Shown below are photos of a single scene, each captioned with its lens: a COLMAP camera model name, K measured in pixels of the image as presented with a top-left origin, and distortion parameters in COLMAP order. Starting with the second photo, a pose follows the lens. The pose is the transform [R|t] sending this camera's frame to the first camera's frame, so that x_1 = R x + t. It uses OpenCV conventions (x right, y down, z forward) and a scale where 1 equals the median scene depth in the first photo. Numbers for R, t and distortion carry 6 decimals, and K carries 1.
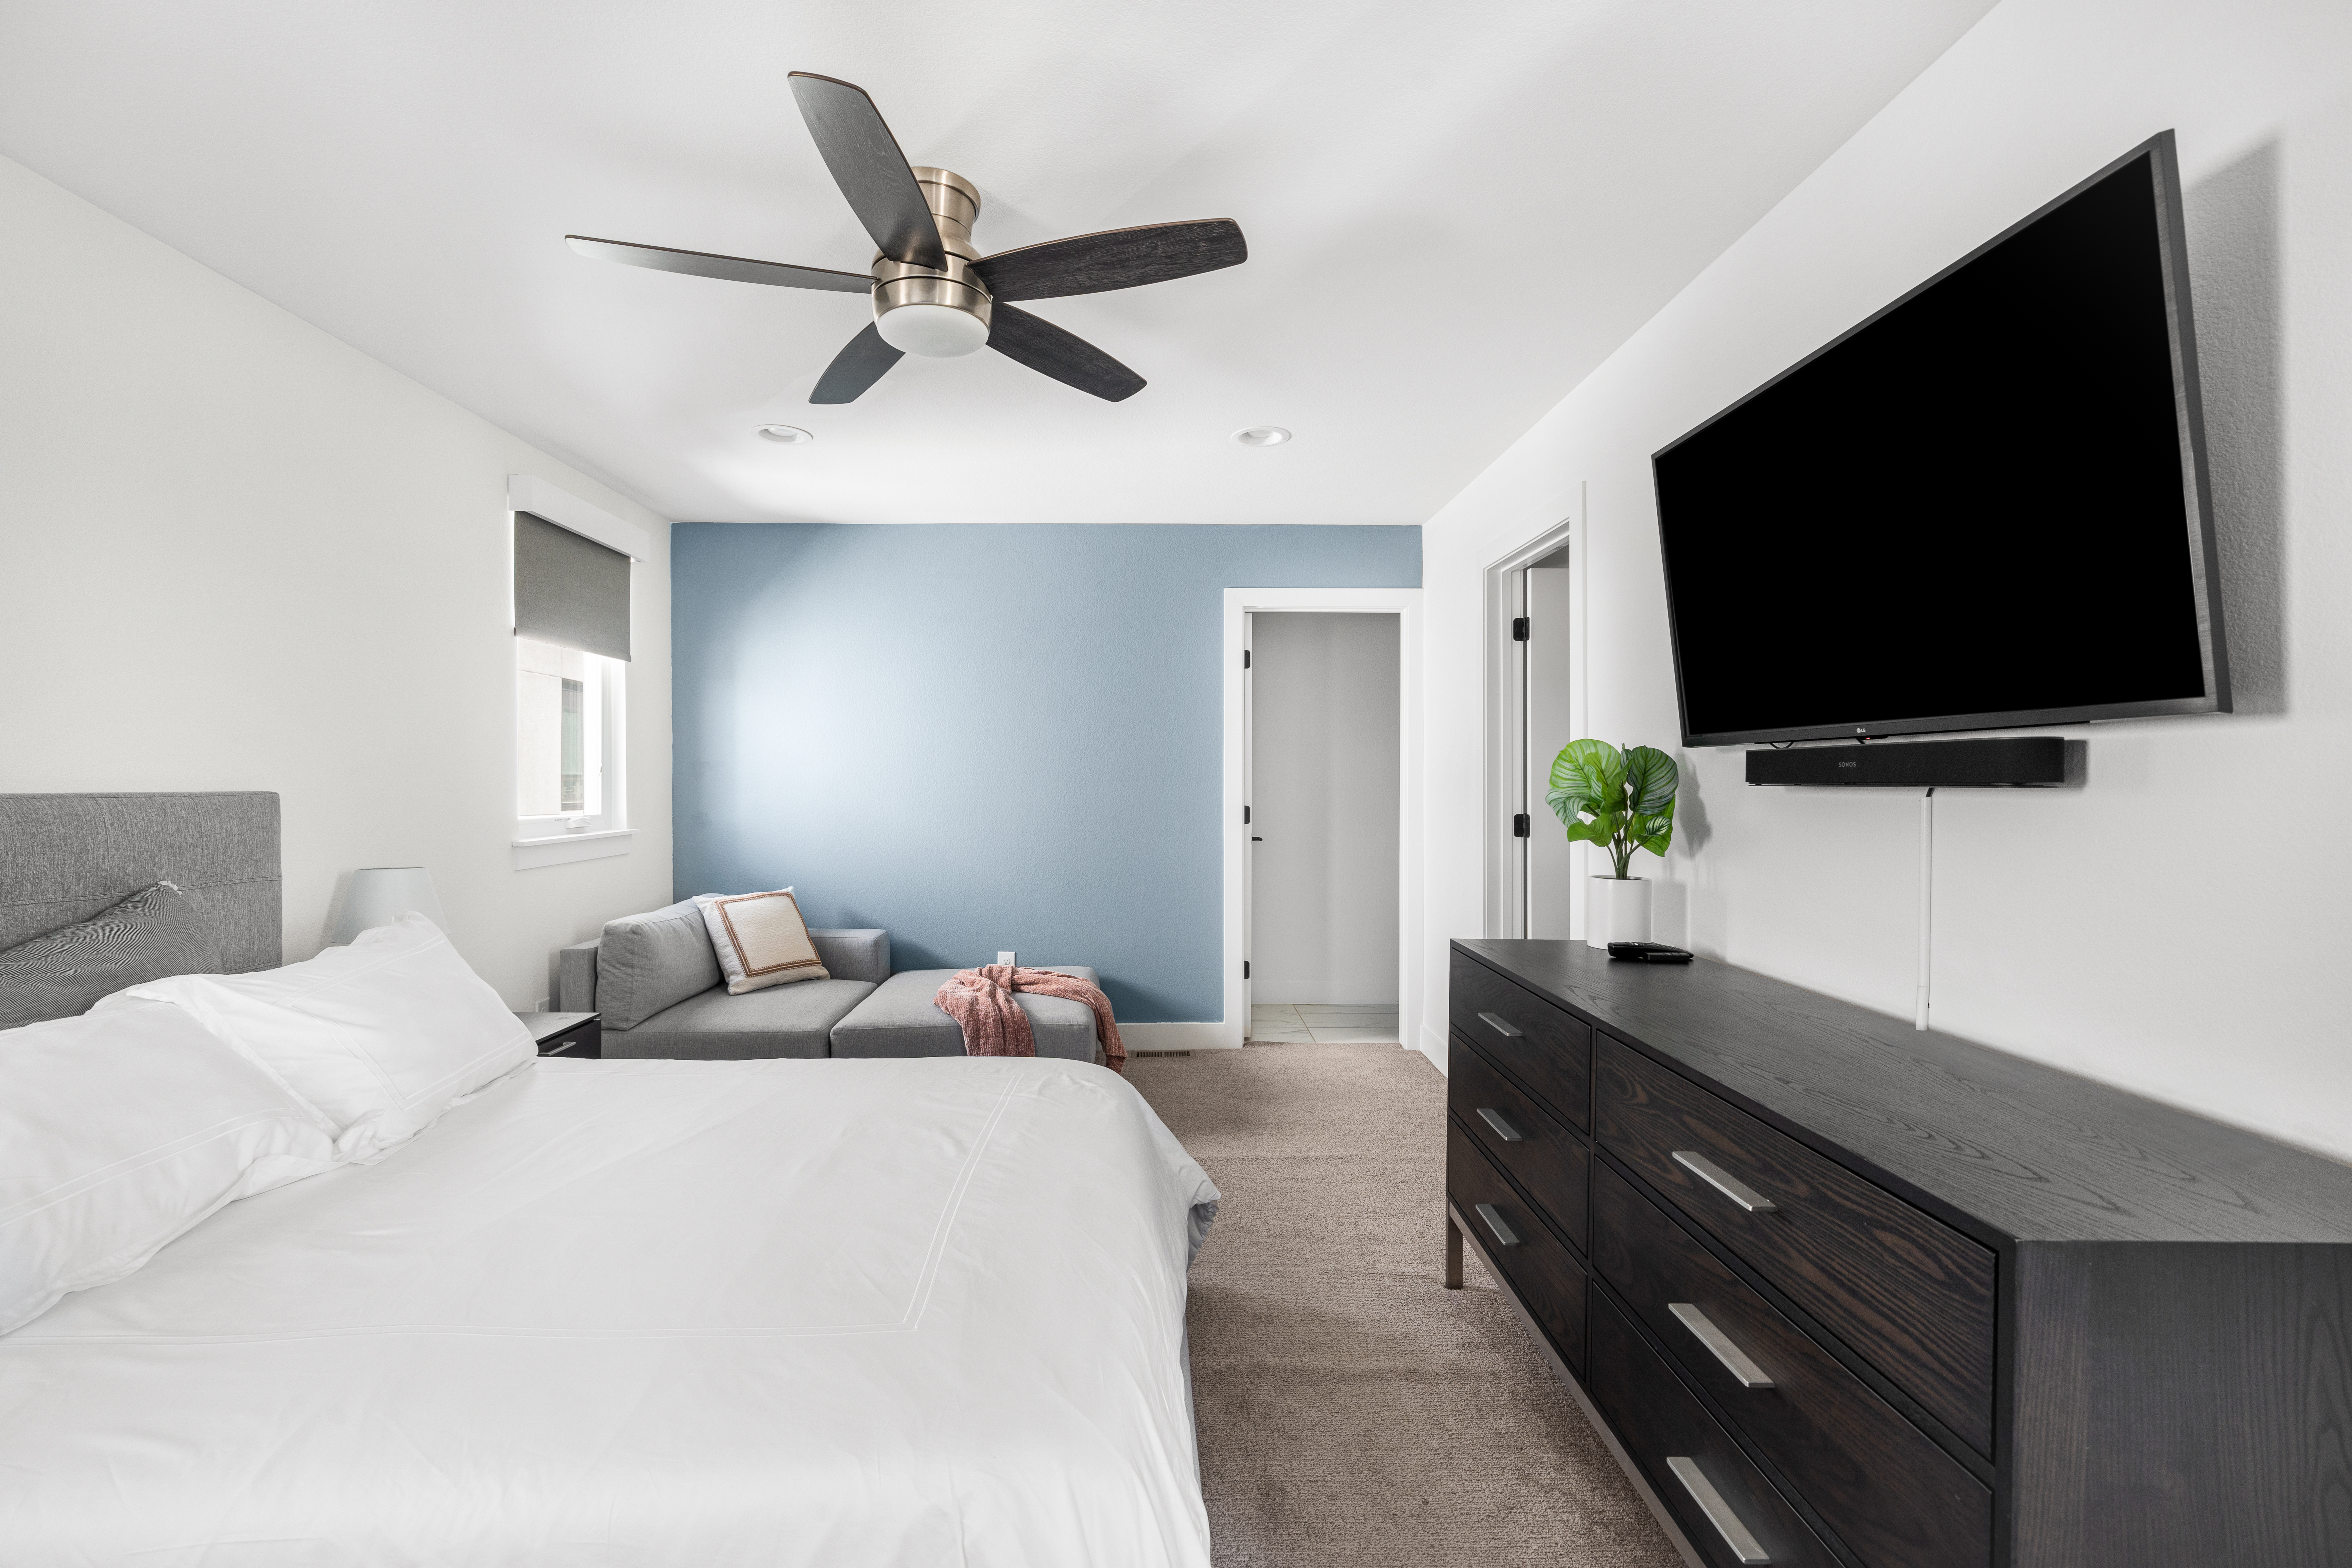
lens RADIAL K [[1007.3, 0, 1176.0], [0, 1007.3, 784.0], [0, 0, 1]] dist [-0.000063, 0.000267]
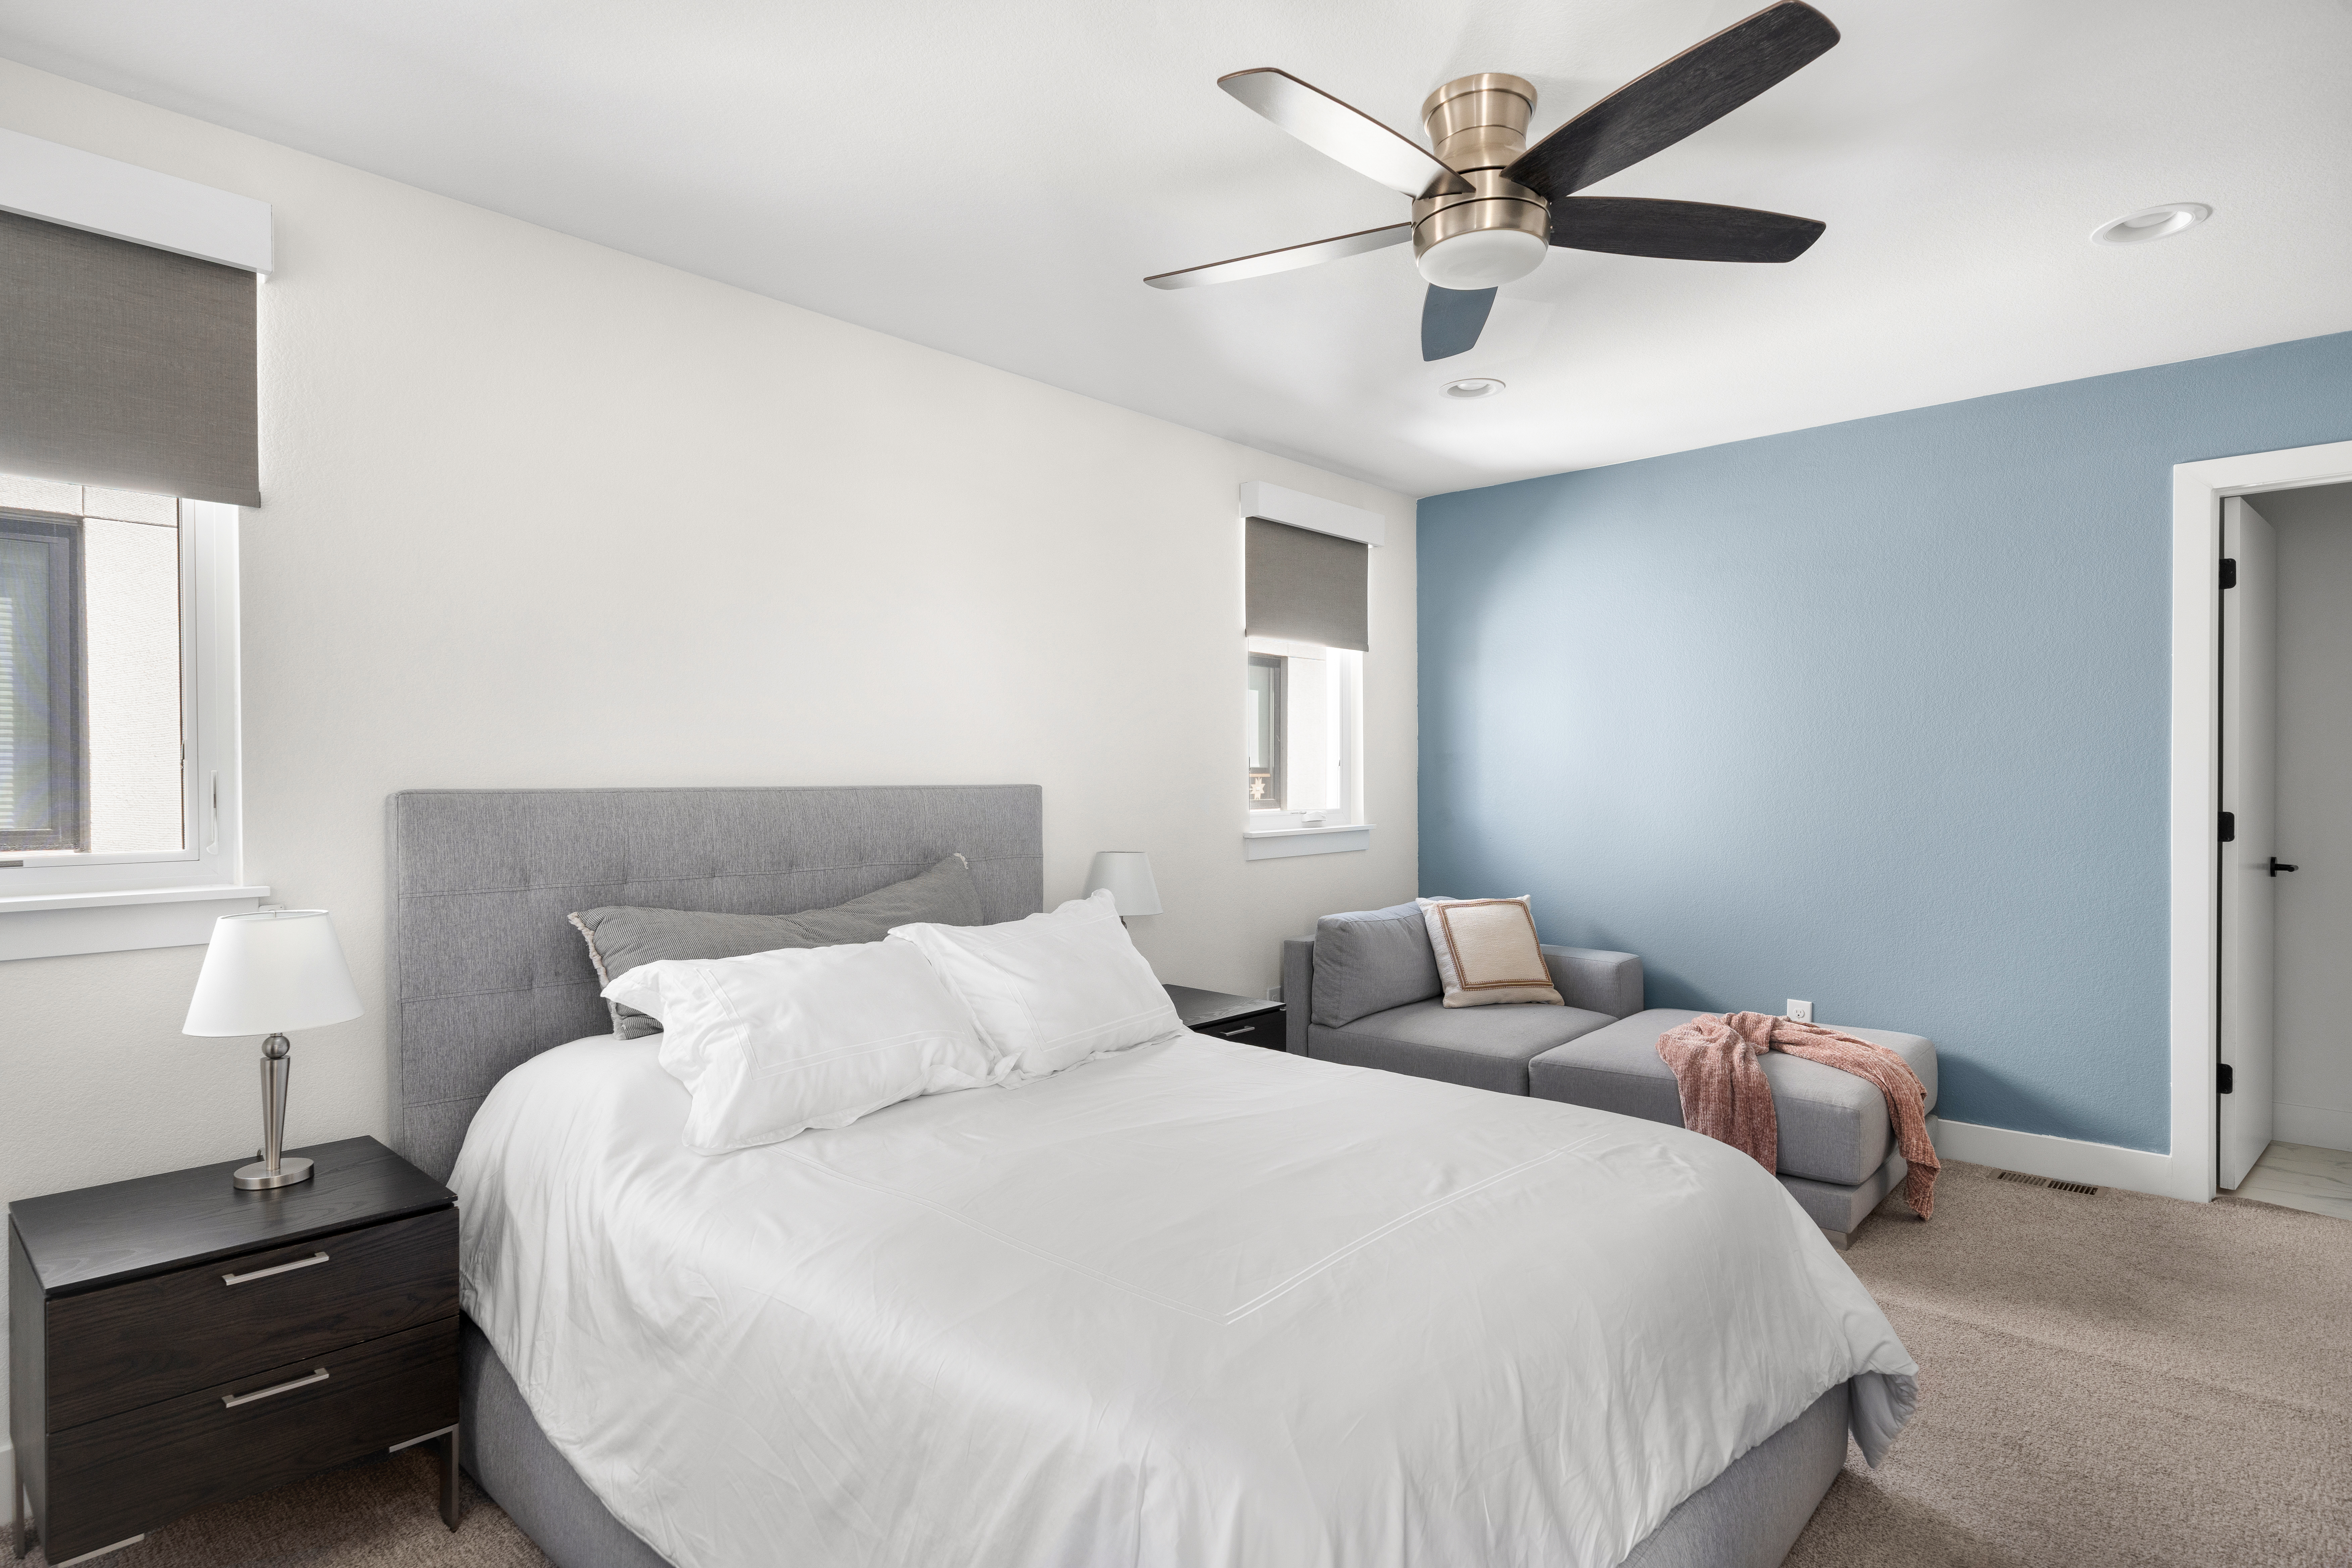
lens RADIAL K [[1221.9, 0, 1176.0], [0, 1221.9, 784.0], [0, 0, 1]] dist [0.000477, 0.000790]
pose [[0.726942, 0.002980, -0.686692, 0.149289], [0.001217, 0.999983, 0.005628, -0.000922], [0.686697, -0.004927, 0.726927, 0.022703]]
